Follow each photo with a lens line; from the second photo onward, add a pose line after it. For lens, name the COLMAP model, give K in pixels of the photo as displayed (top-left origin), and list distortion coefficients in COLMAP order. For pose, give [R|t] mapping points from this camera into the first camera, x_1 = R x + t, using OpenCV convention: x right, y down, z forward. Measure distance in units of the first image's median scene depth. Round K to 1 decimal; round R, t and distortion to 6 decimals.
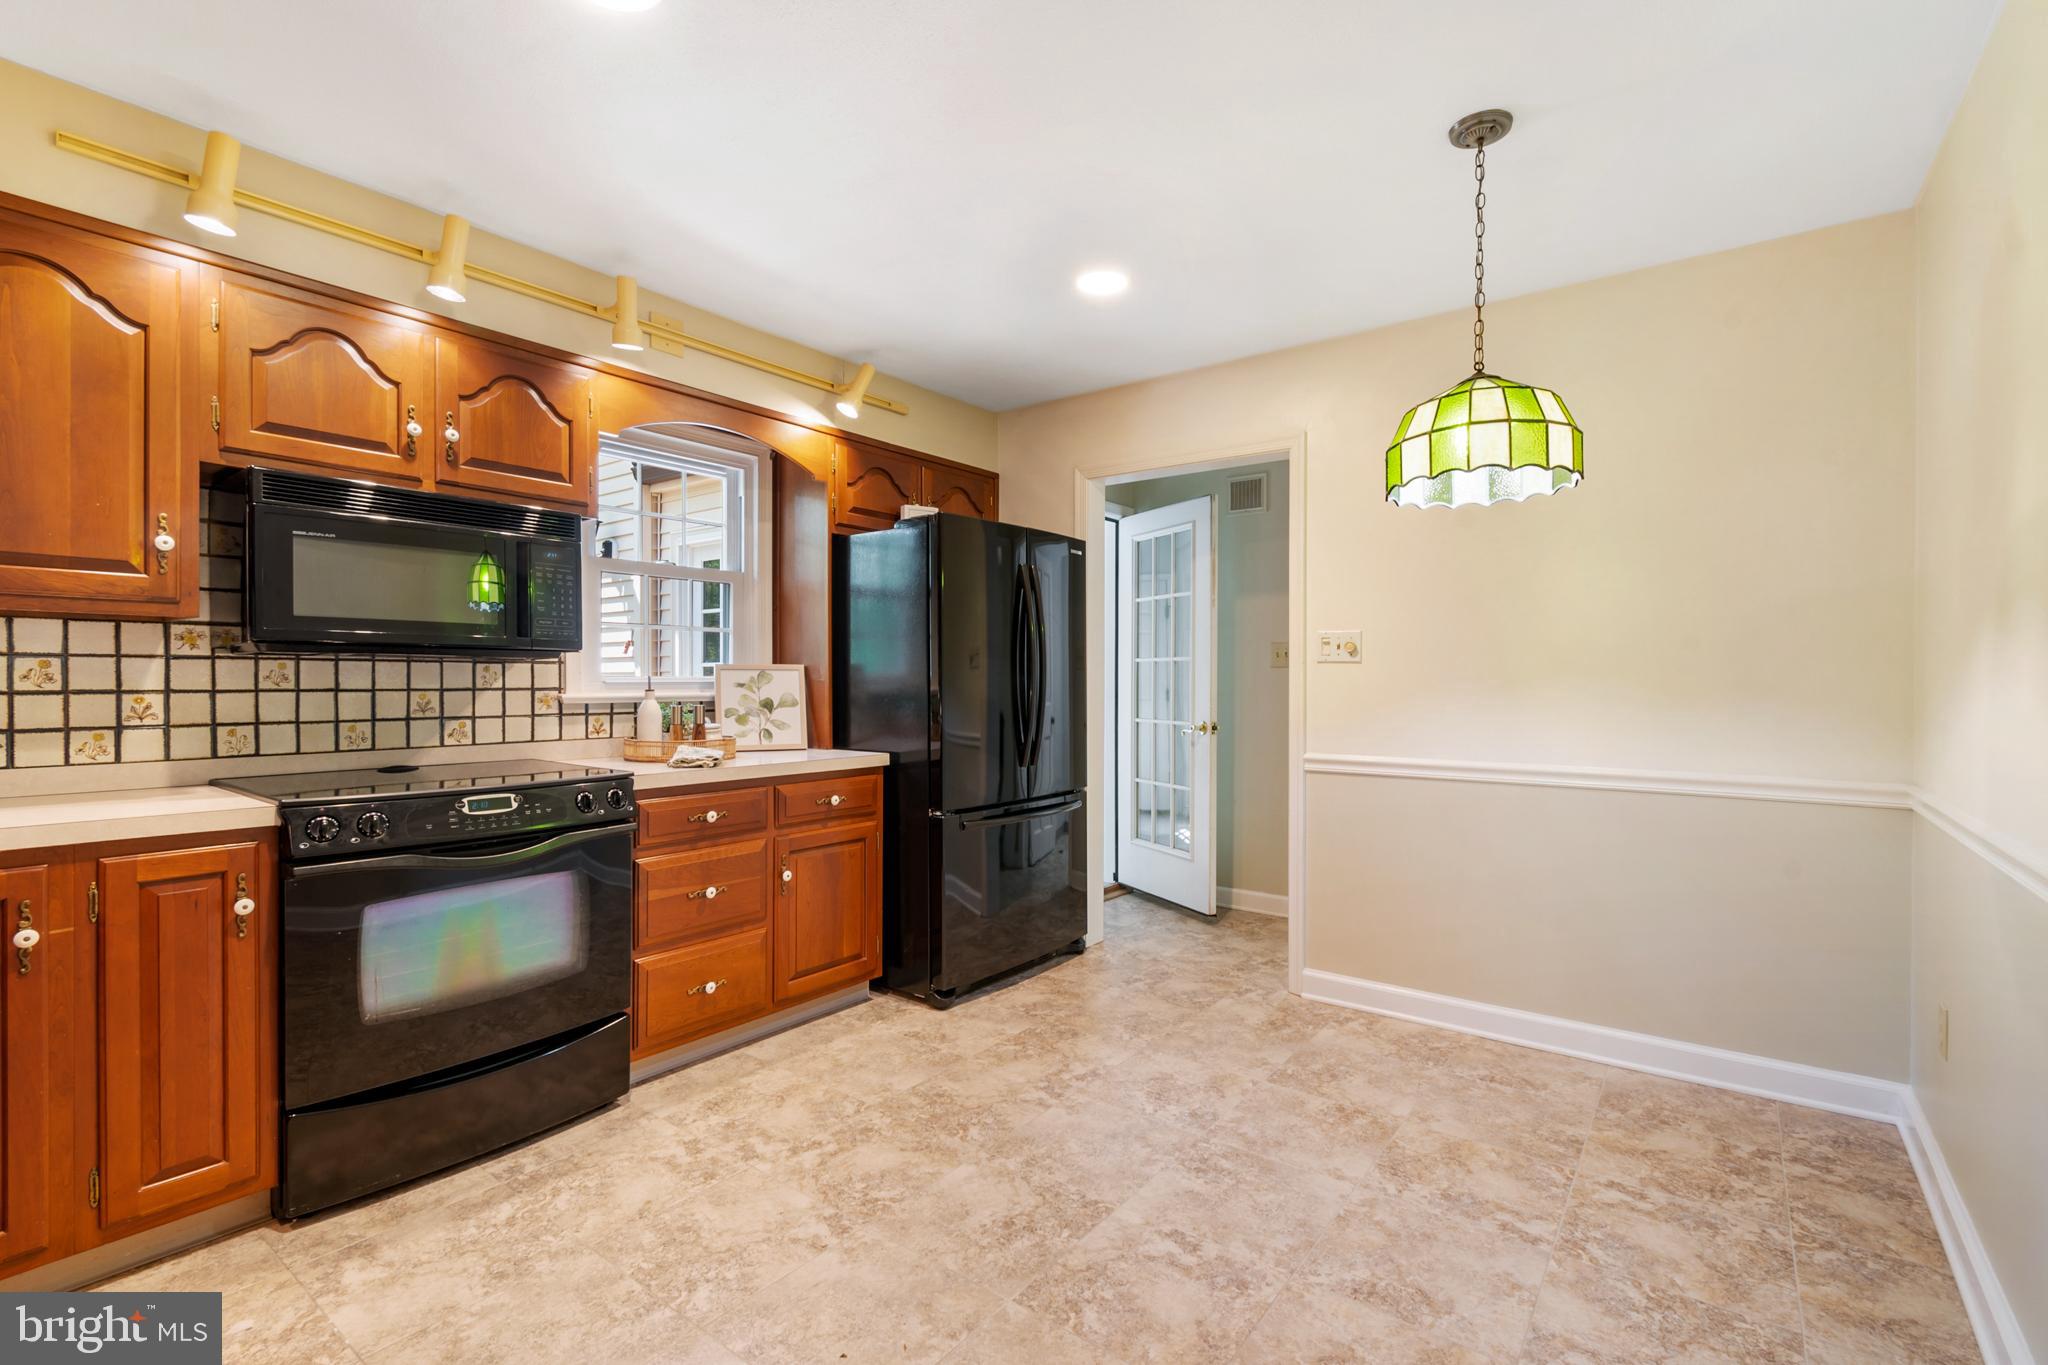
lens RADIAL K [[914.1, 0, 1034.6], [0, 914.1, 675.5], [0, 0, 1]] dist [-0.001739, -0.000903]
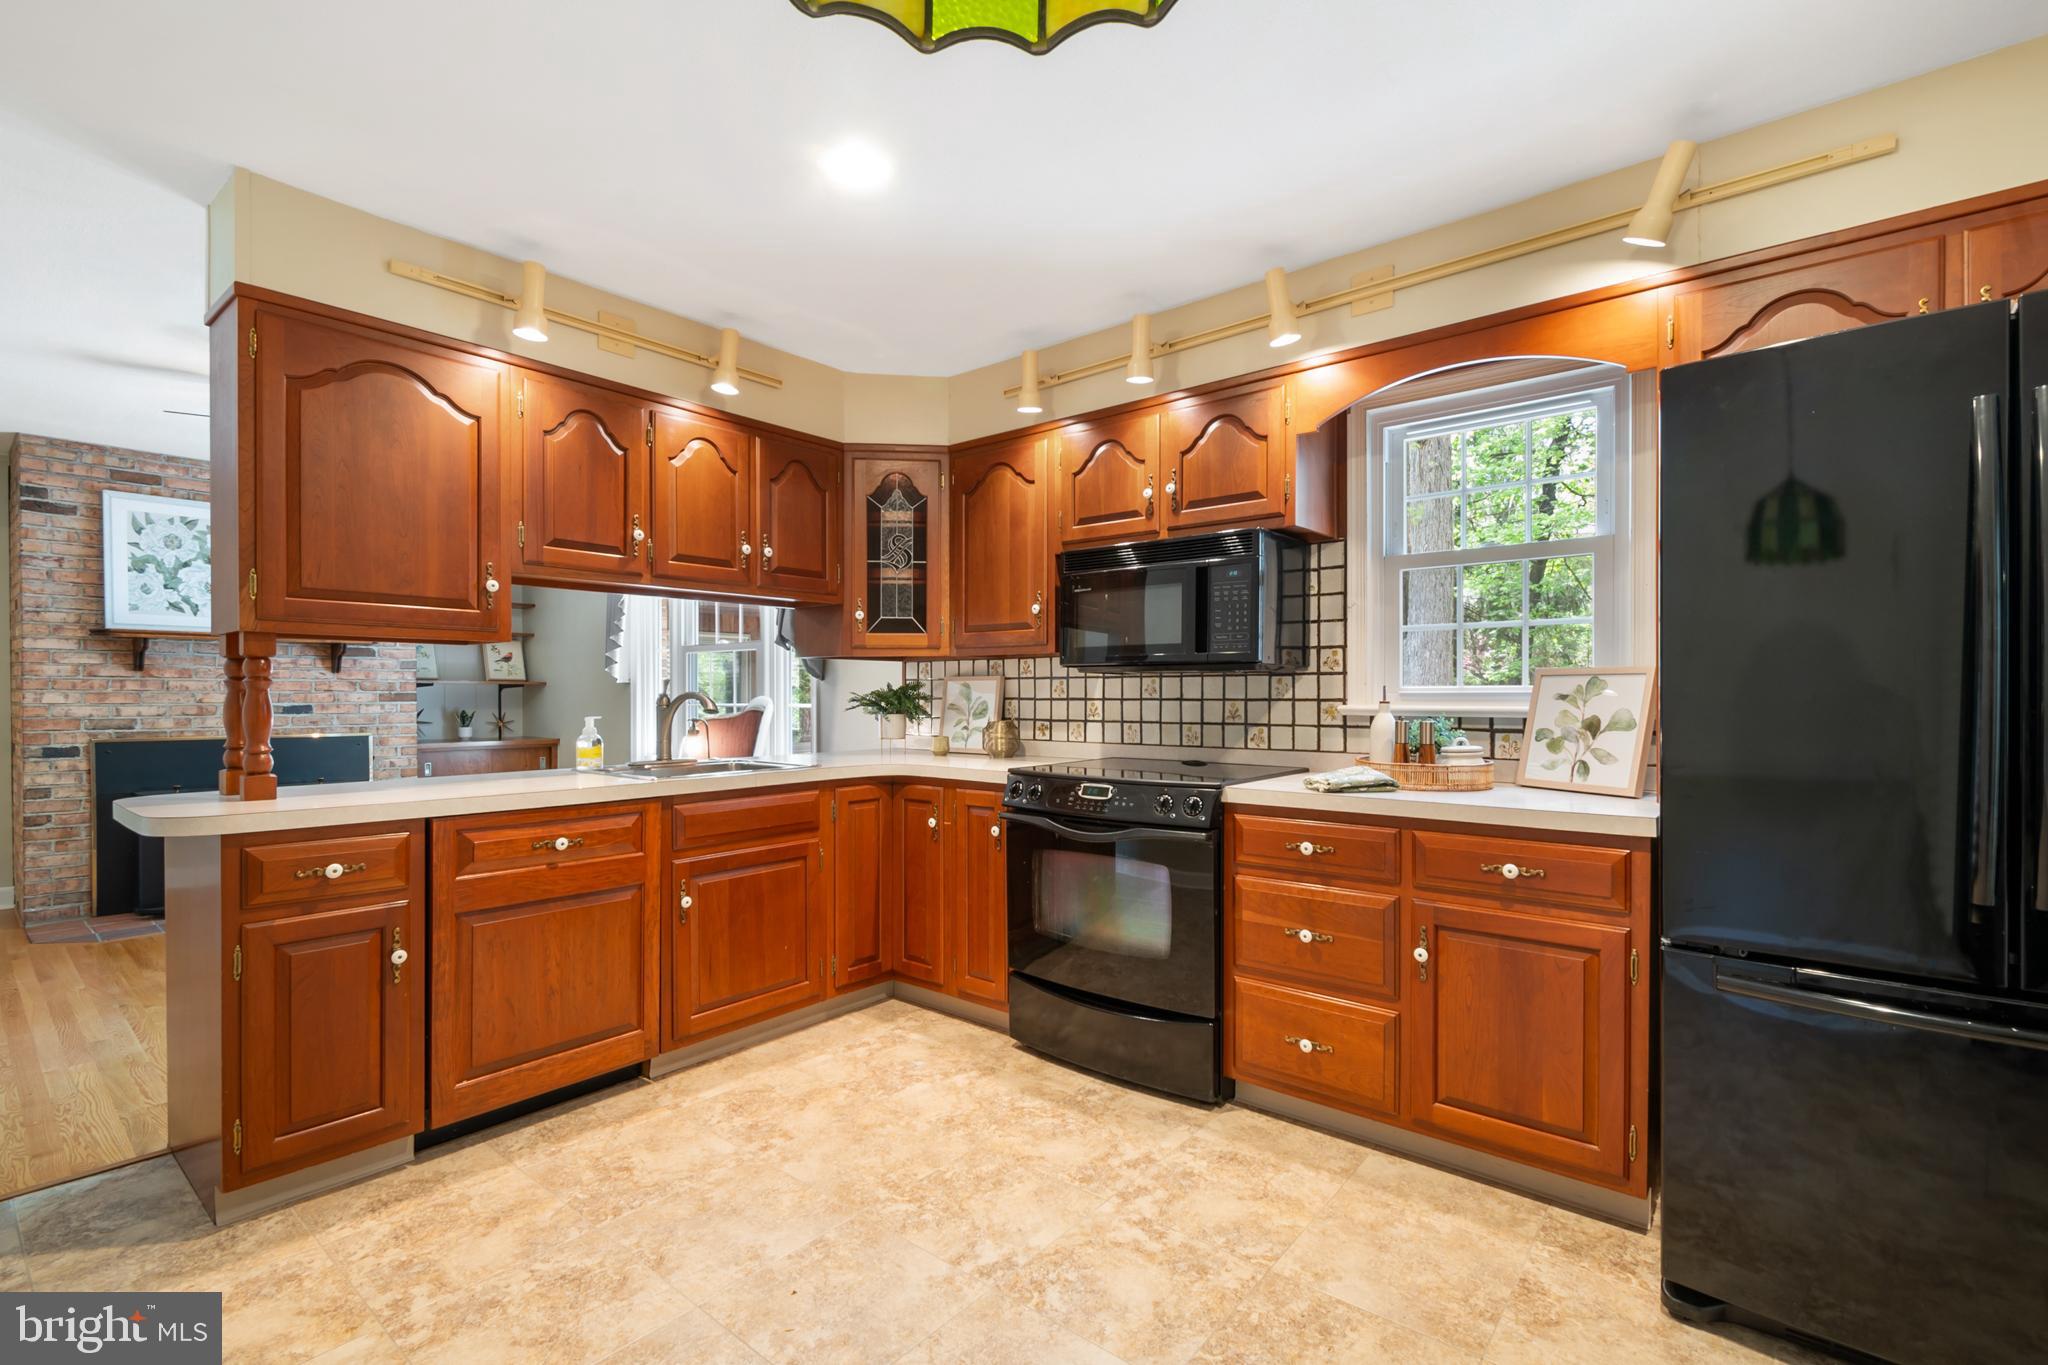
lens RADIAL K [[910.1, 0, 1020.1], [0, 910.1, 695.3], [0, 0, 1]] dist [0.001205, -0.000057]
pose [[-0.042944, 0.000532, -0.999077, 0.574203], [0.006641, 0.999978, 0.000247, 0.008669], [0.999055, -0.006625, -0.042946, 0.852238]]
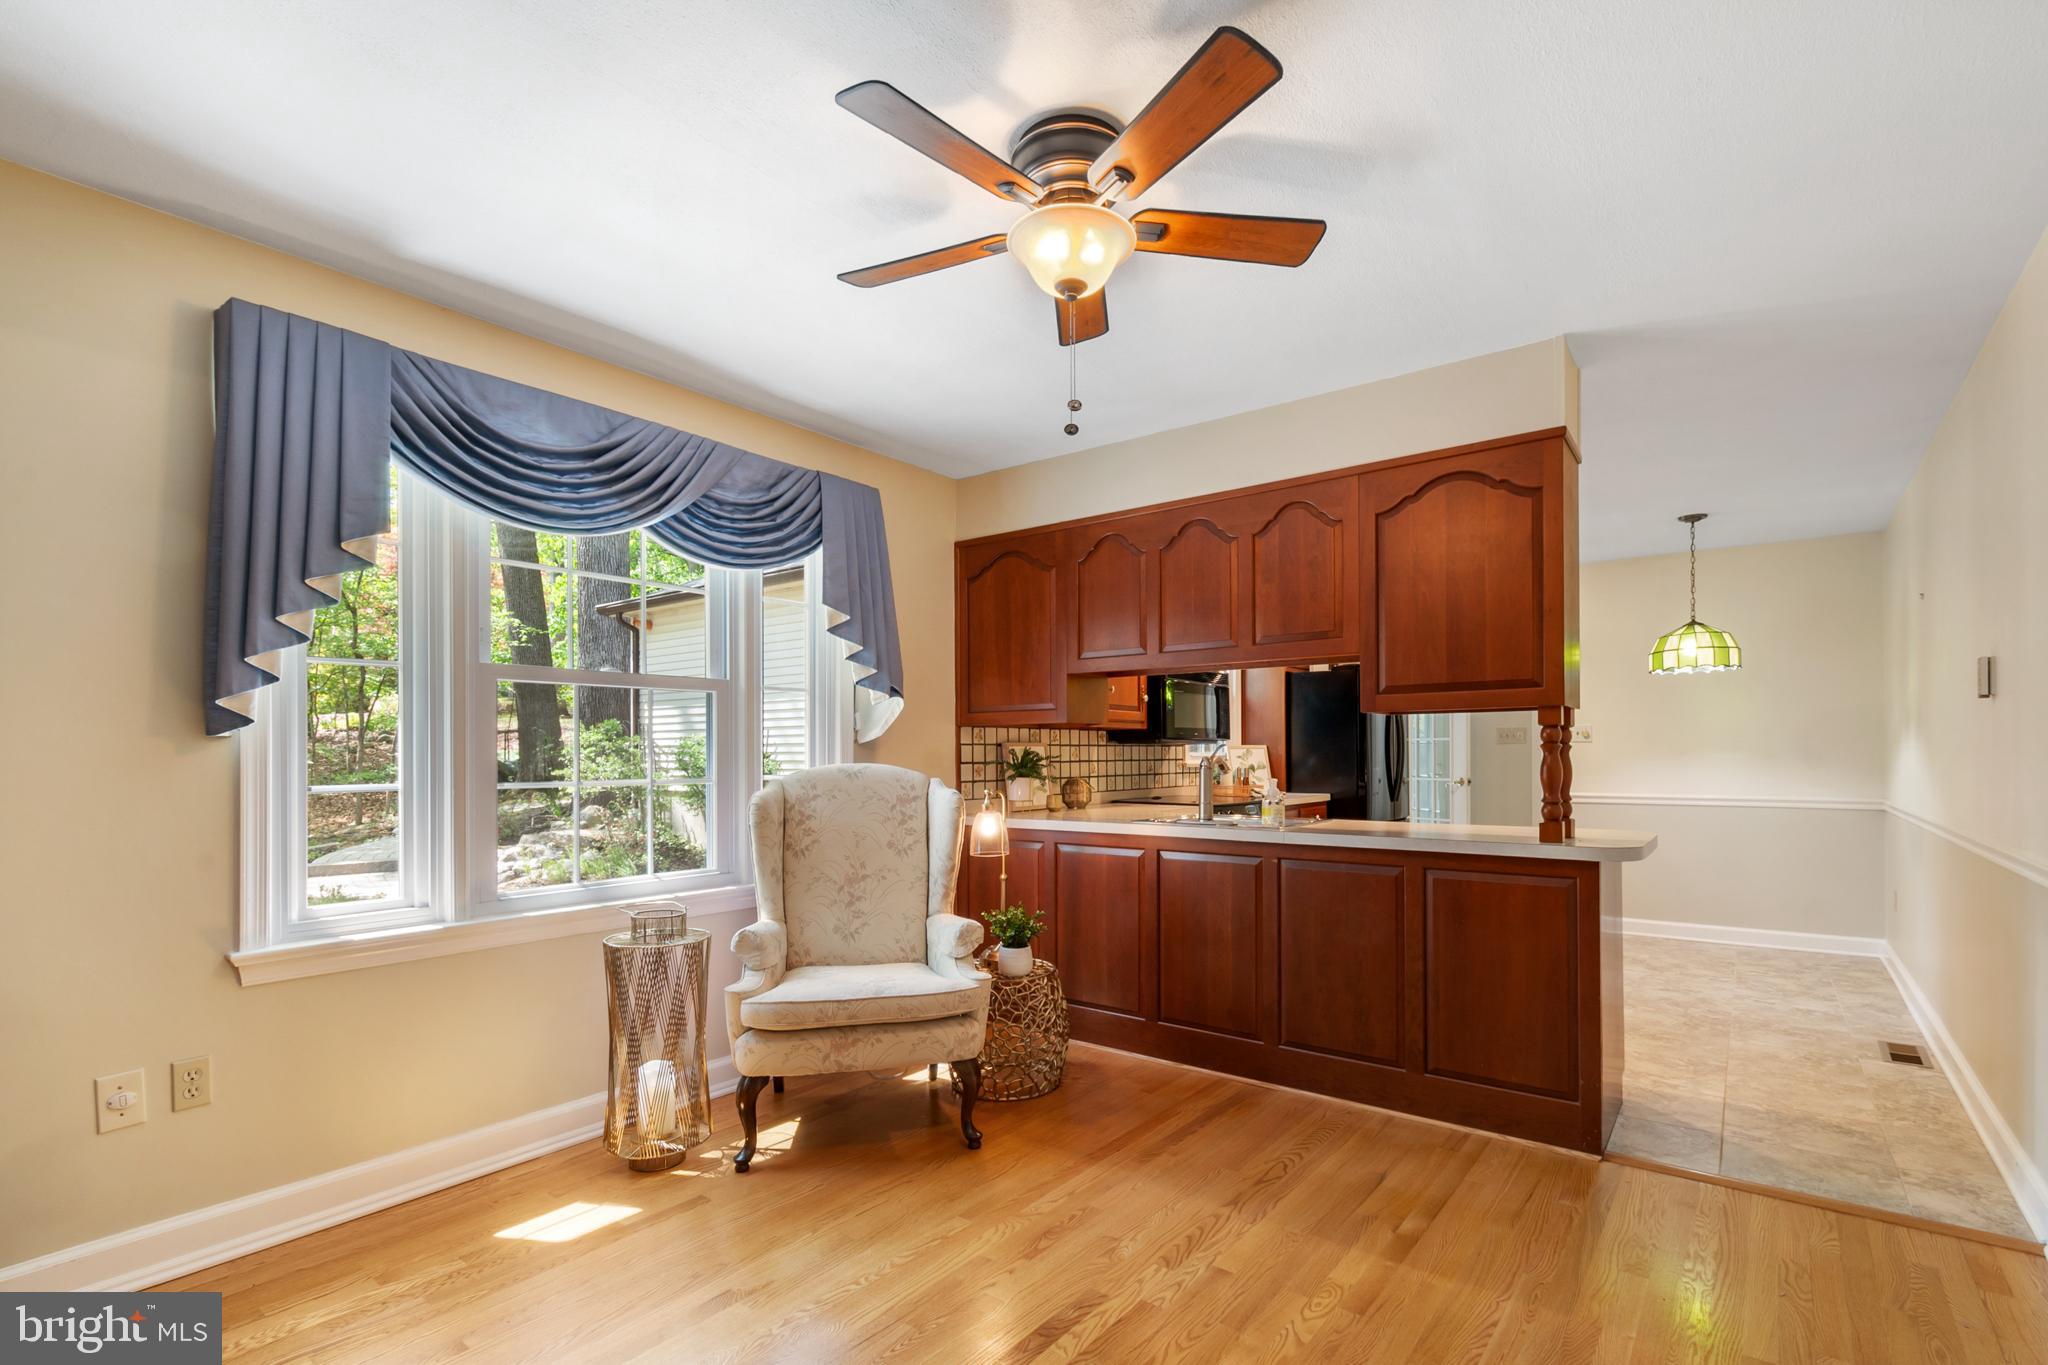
lens RADIAL K [[945.4, 0, 1021.2], [0, 945.4, 746.2], [0, 0, 1]] dist [-0.000710, -0.000282]
pose [[0.999936, -0.005071, -0.010117, -1.029698], [0.005073, 0.999987, 0.000242, -0.018688], [0.010115, -0.000293, 0.999949, -1.219474]]
